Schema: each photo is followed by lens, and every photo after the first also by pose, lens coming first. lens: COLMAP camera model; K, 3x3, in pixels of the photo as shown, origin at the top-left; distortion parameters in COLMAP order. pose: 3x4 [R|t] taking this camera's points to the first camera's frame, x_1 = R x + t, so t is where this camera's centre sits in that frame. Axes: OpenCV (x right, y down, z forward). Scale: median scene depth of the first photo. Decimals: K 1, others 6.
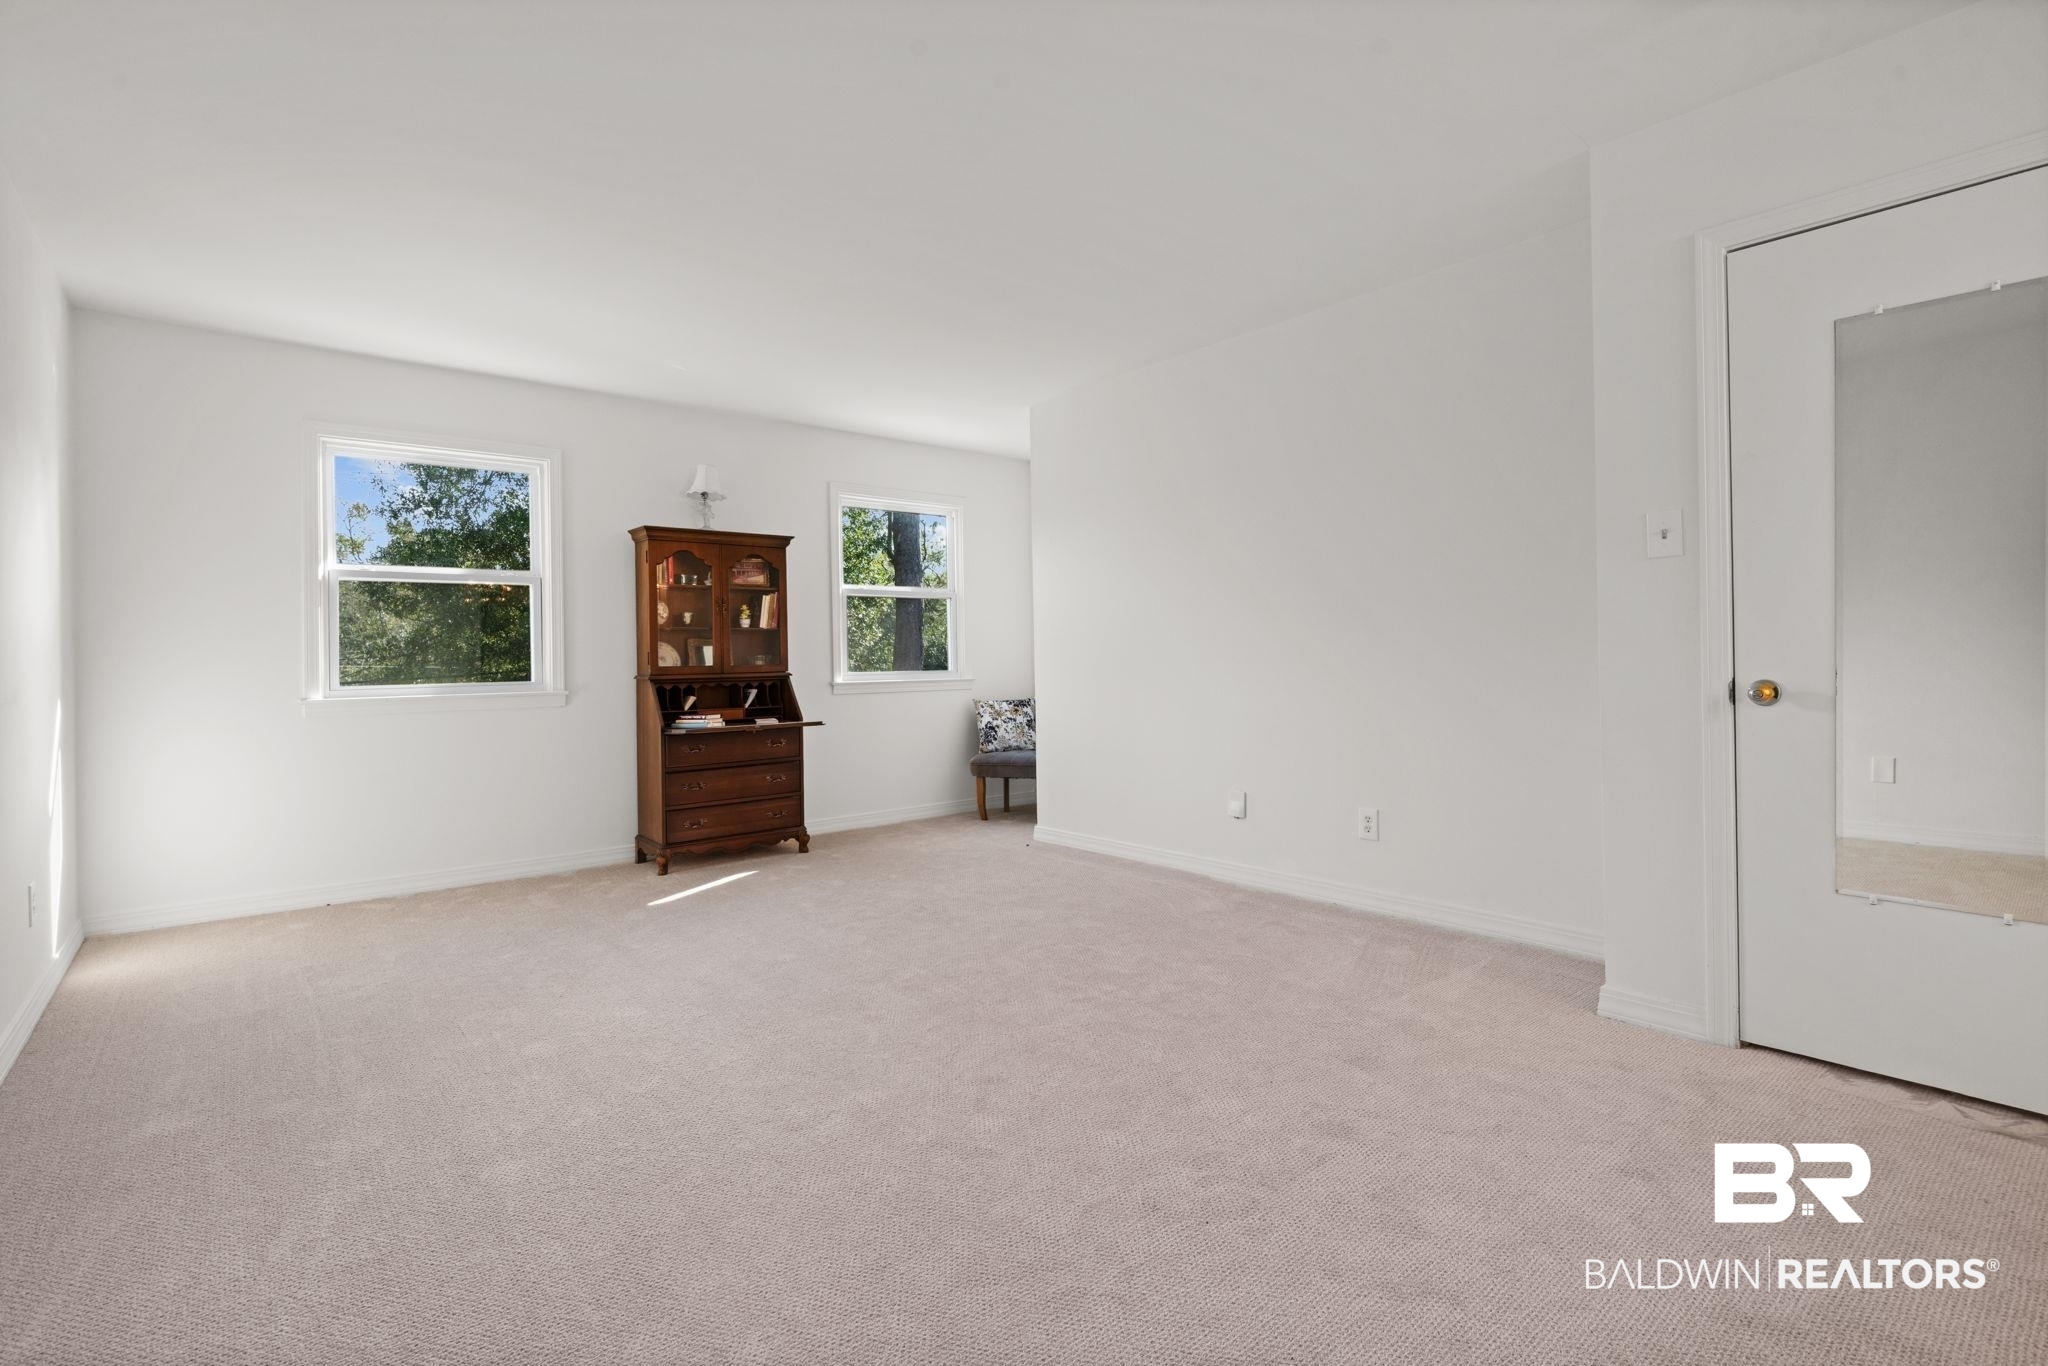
lens RADIAL K [[929.8, 0, 1020.6], [0, 929.8, 653.0], [0, 0, 1]] dist [0.001941, -0.000060]
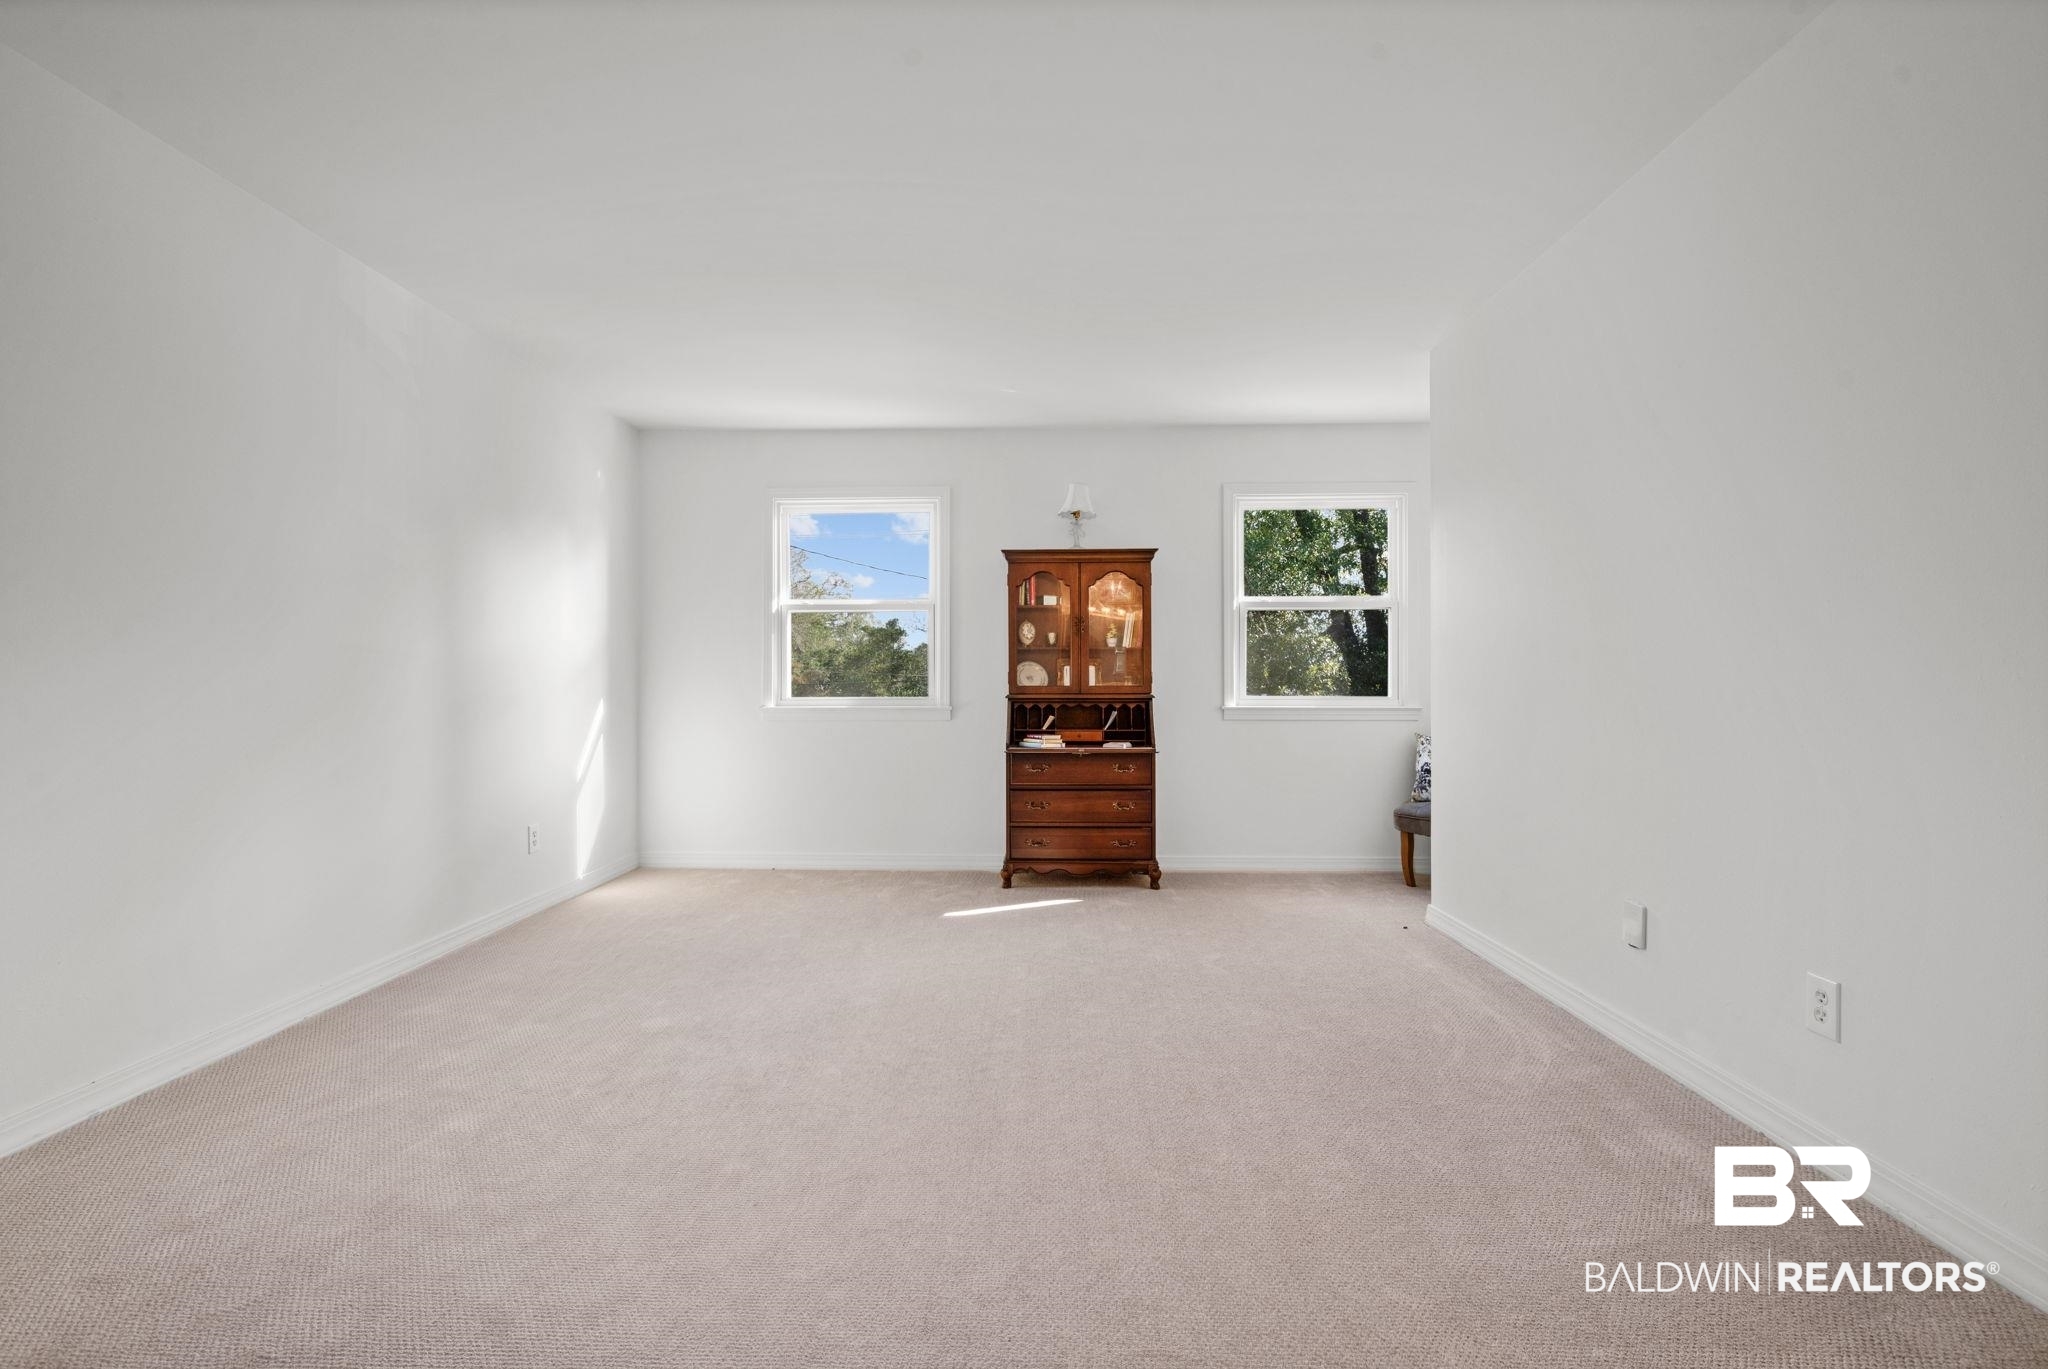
lens RADIAL K [[924.8, 0, 1026.4], [0, 924.8, 677.9], [0, 0, 1]] dist [0.006503, -0.013348]
pose [[0.755651, 0.013134, -0.654843, 0.277622], [-0.007809, 0.999909, 0.011043, -0.005307], [0.654928, -0.003231, 0.755685, 0.223629]]
